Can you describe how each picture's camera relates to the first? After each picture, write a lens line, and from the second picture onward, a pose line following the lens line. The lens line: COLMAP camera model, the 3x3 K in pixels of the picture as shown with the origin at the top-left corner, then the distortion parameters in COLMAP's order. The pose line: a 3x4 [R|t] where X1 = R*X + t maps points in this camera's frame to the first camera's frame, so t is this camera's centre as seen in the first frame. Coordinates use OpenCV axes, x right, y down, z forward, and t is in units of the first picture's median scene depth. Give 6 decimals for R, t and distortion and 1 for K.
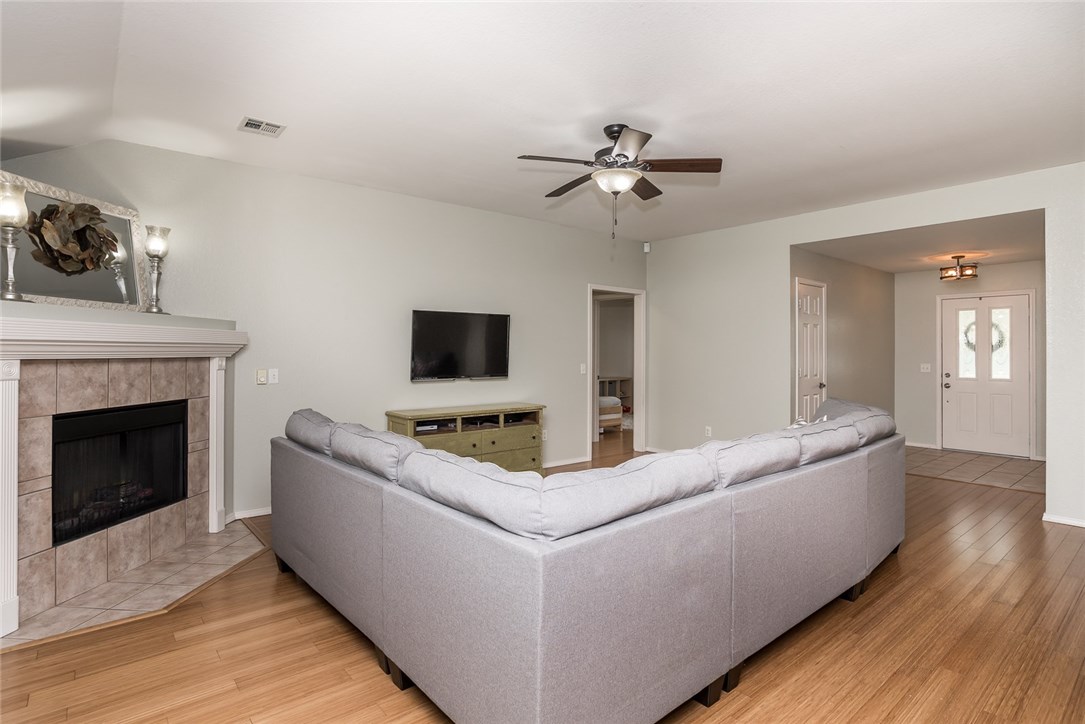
lens RADIAL K [[548.8, 0, 540.0], [0, 548.8, 347.4], [0, 0, 1]] dist [-0.004402, -0.000618]
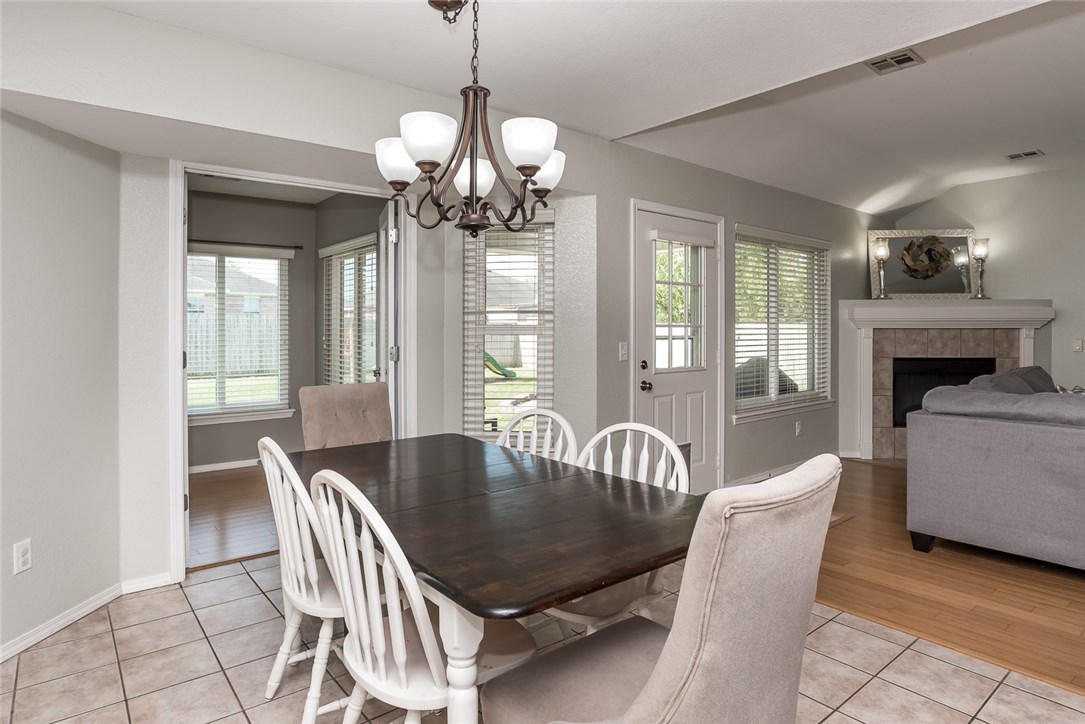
lens RADIAL K [[602.2, 0, 538.1], [0, 602.2, 330.5], [0, 0, 1]] dist [-0.023157, 0.000133]
pose [[-0.009213, -0.000568, -0.999957, 0.920192], [0.006340, 0.999980, -0.000627, 0.017570], [0.999937, -0.006345, -0.009209, -0.164219]]
